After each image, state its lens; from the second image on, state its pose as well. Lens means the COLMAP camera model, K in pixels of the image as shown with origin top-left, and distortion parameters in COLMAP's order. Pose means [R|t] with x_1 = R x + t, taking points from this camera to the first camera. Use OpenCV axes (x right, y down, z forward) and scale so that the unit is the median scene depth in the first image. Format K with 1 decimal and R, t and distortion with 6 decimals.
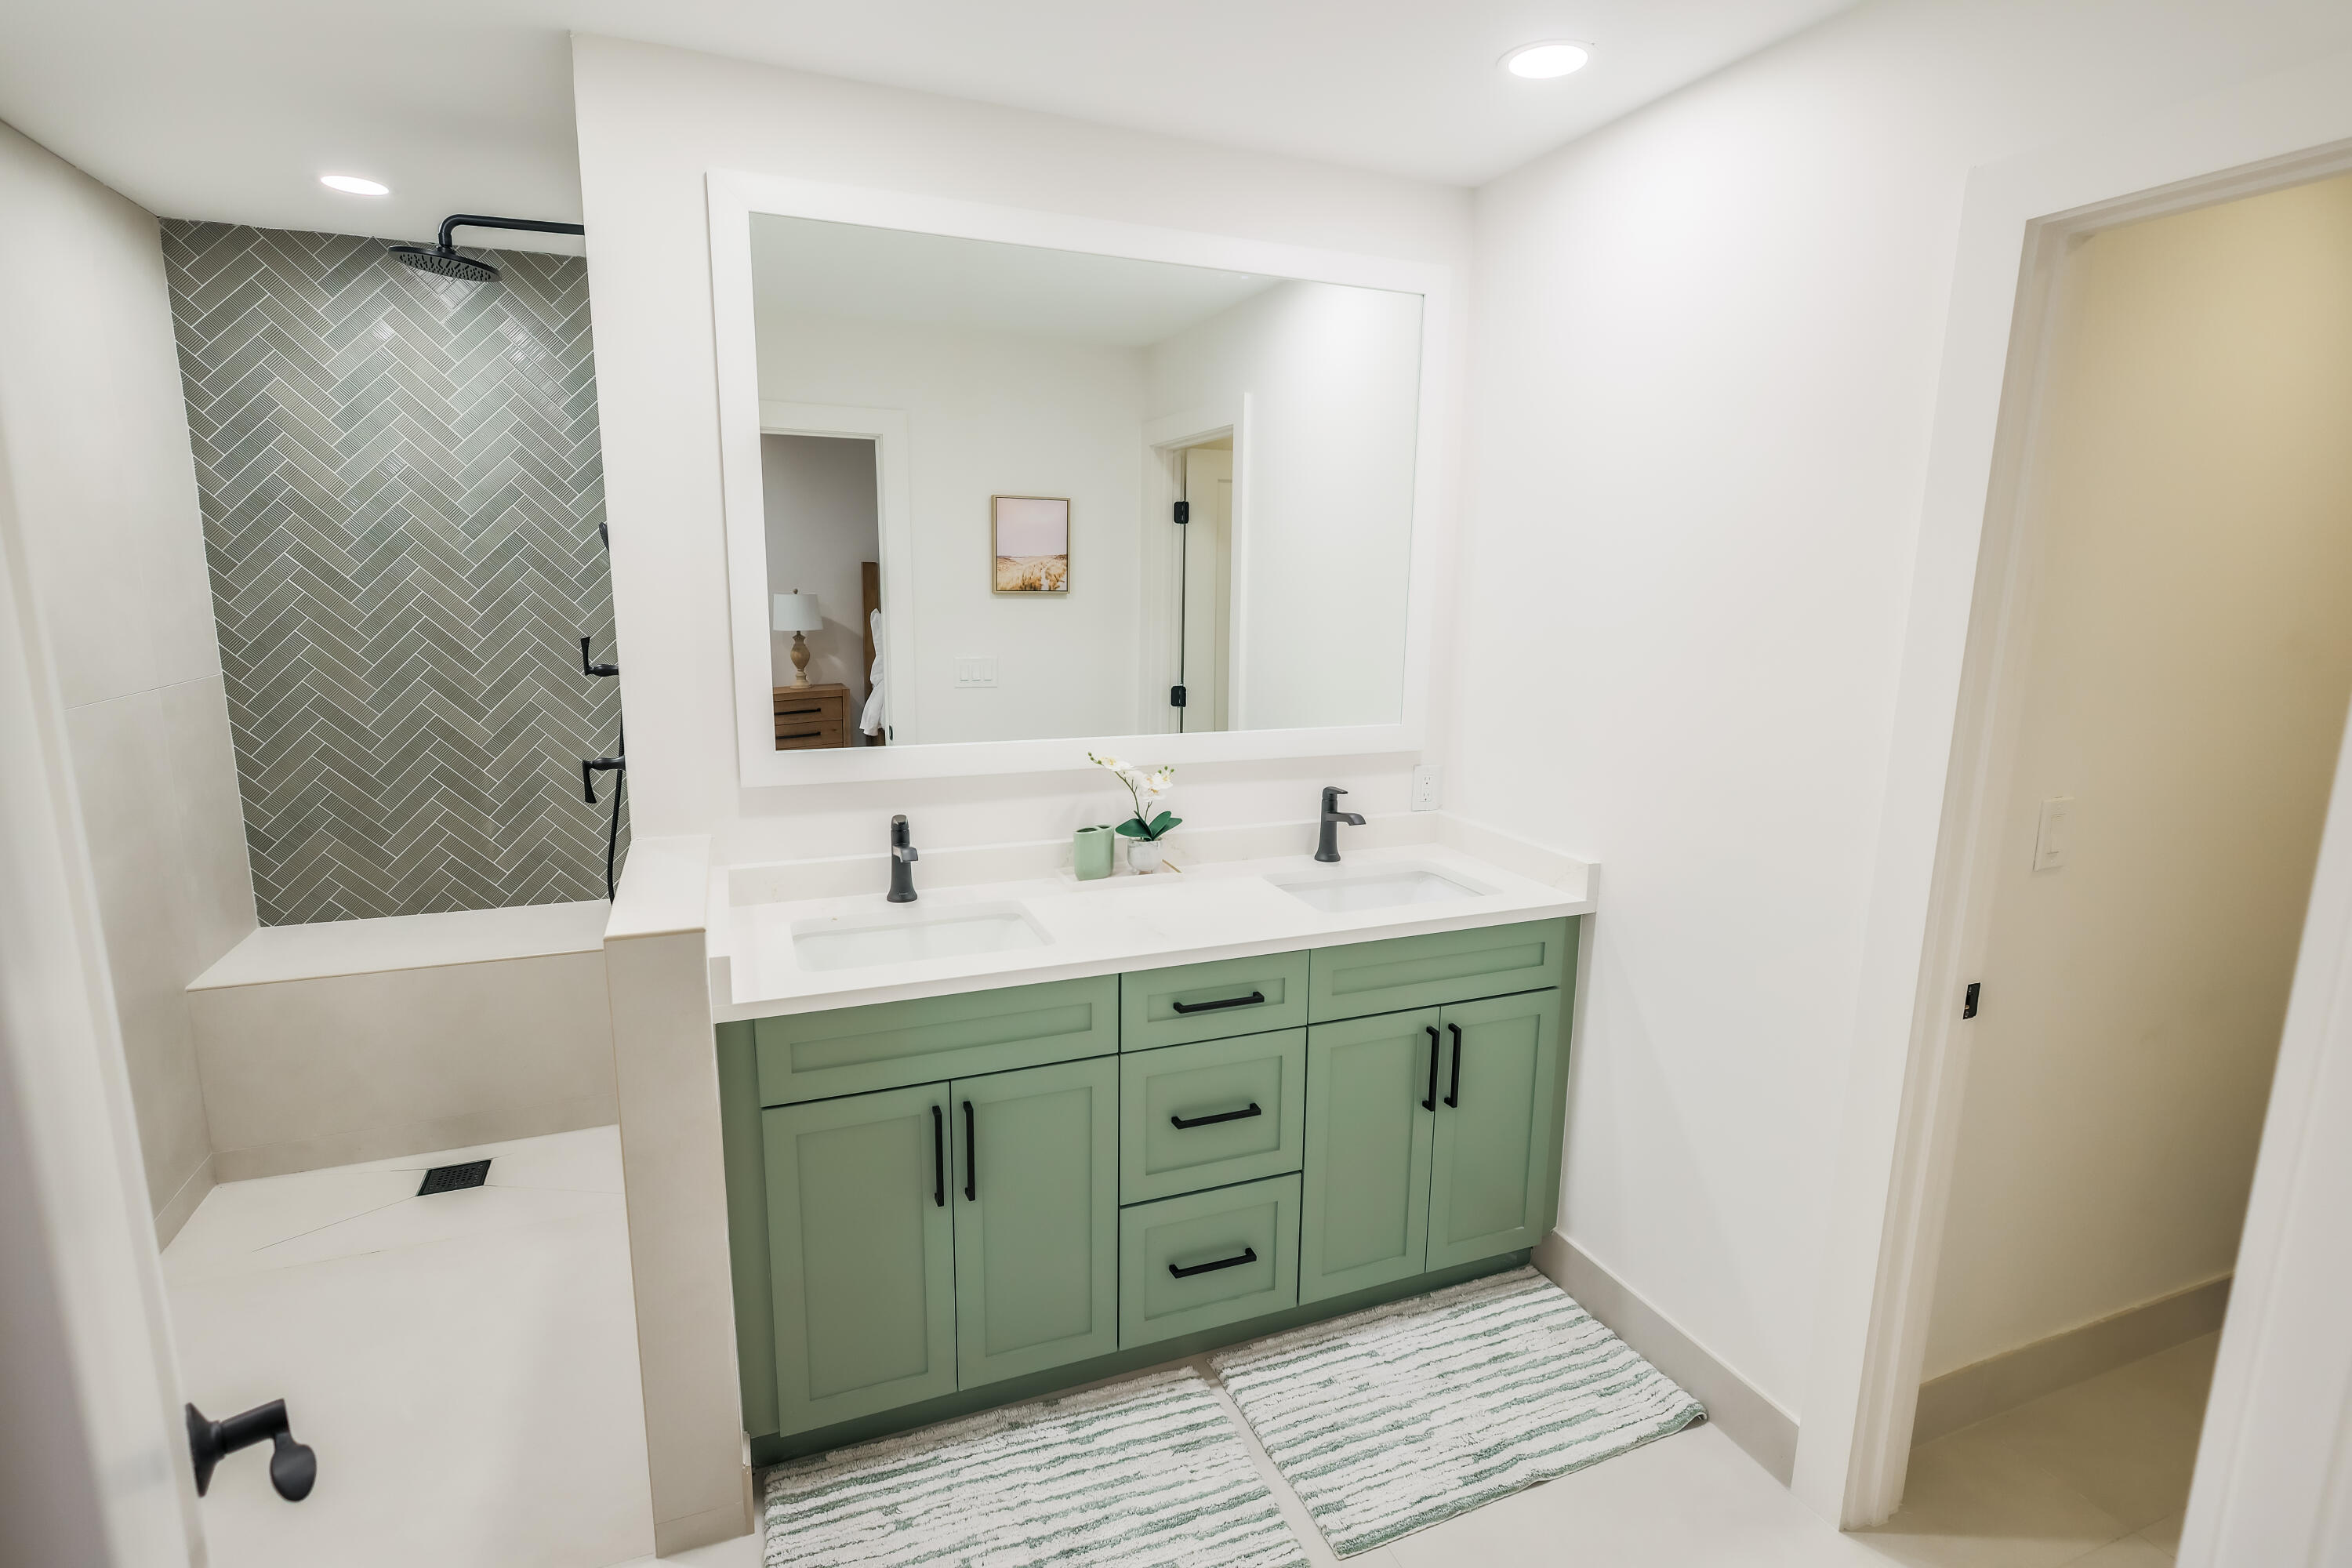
lens RADIAL K [[1145.2, 0, 1181.7], [0, 1145.2, 780.7], [0, 0, 1]] dist [0.001360, 0.000622]
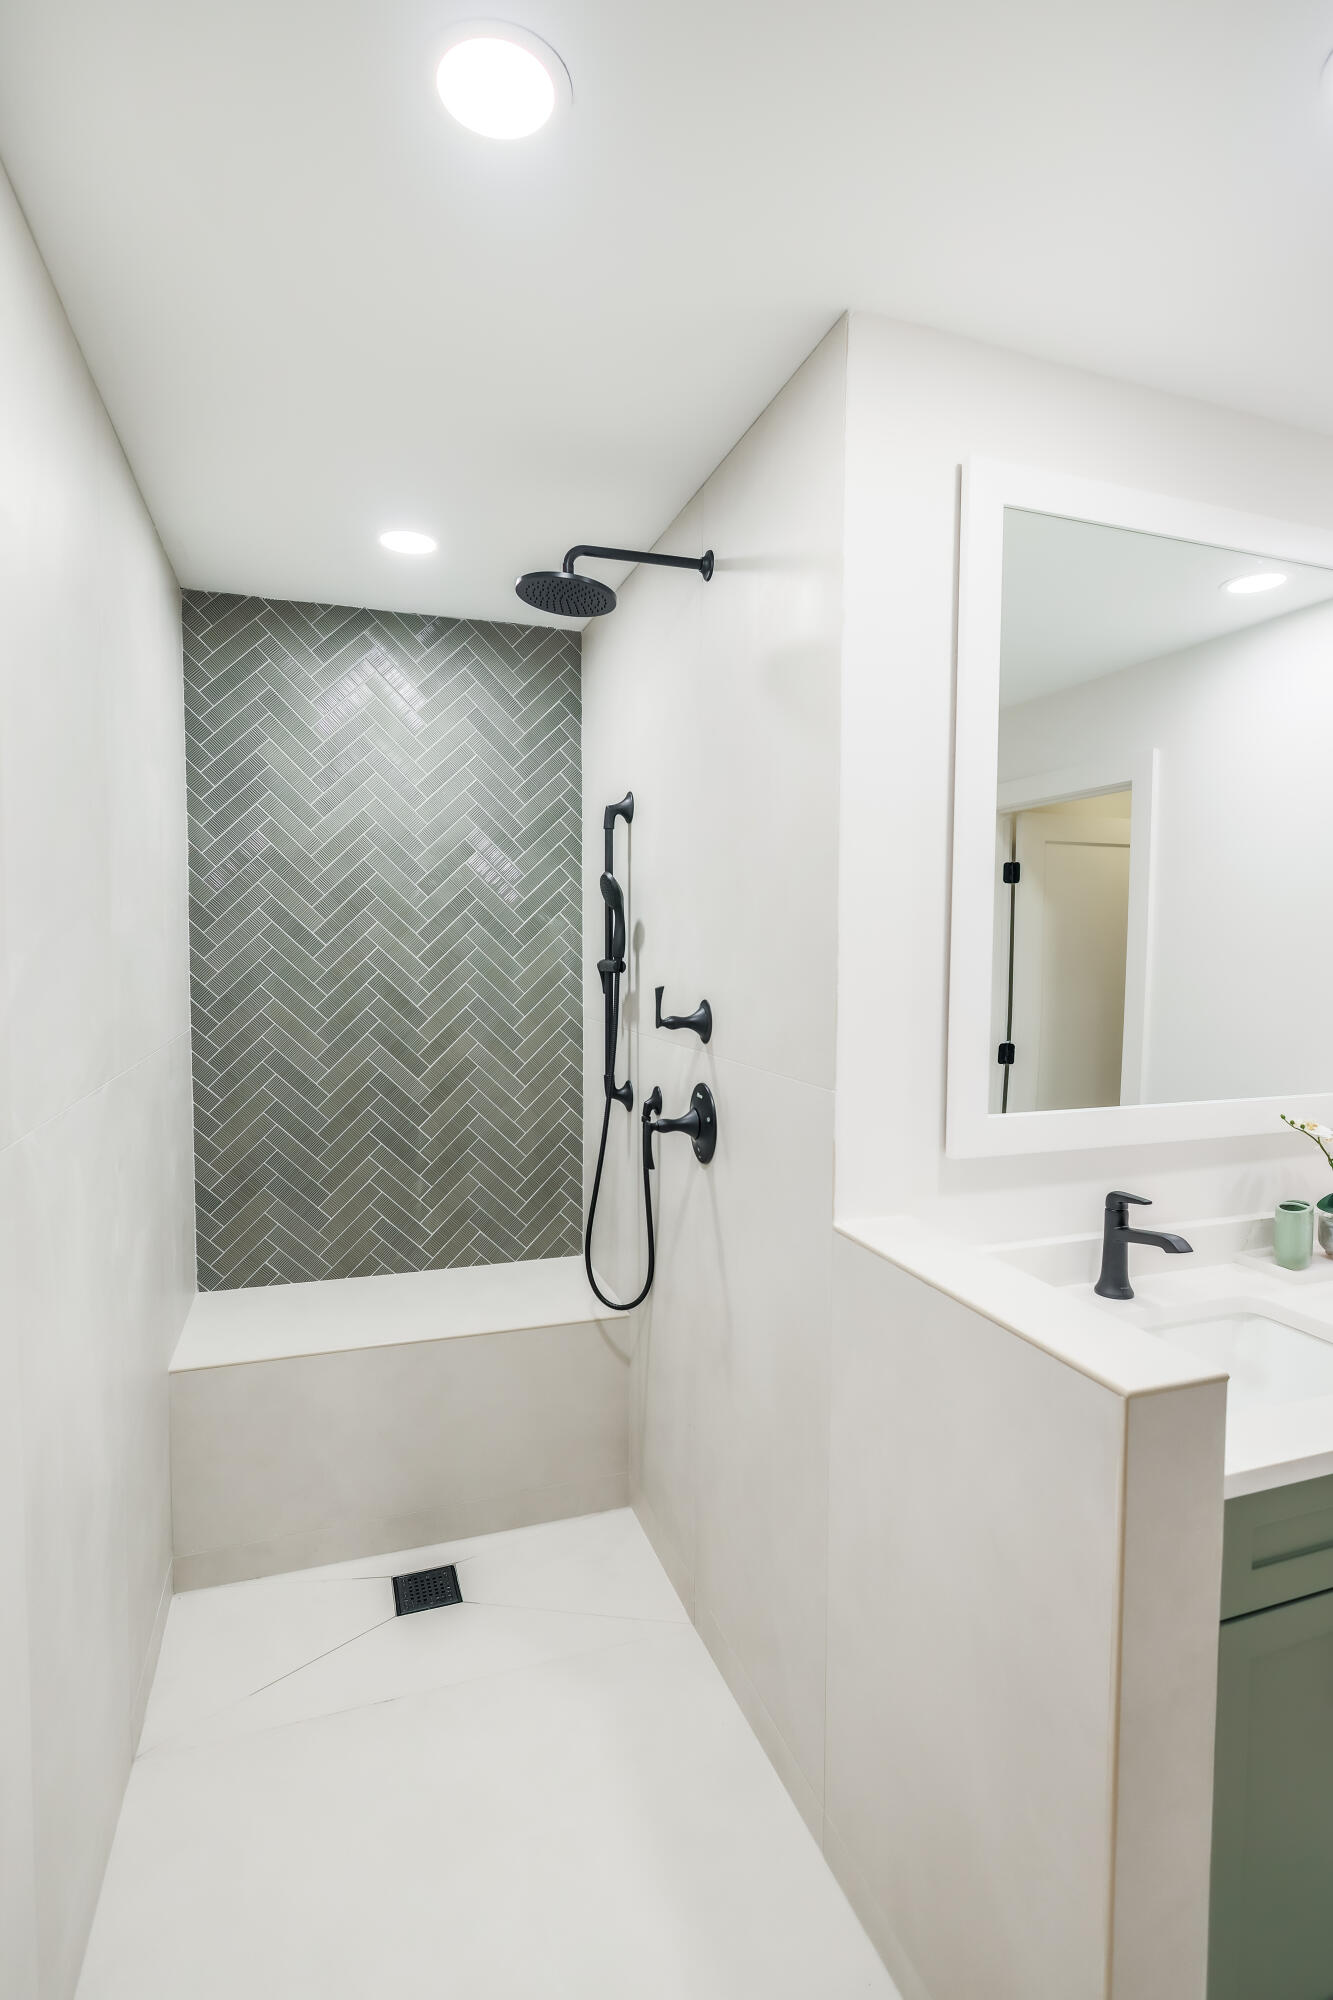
lens RADIAL K [[973.8, 0, 660.5], [0, 973.8, 997.7], [0, 0, 1]] dist [0.001360, 0.000622]
pose [[0.998825, -0.004681, -0.048231, -0.382349], [-0.001630, 0.991515, -0.129984, -0.011517], [0.048430, 0.129910, 0.990342, 0.181816]]
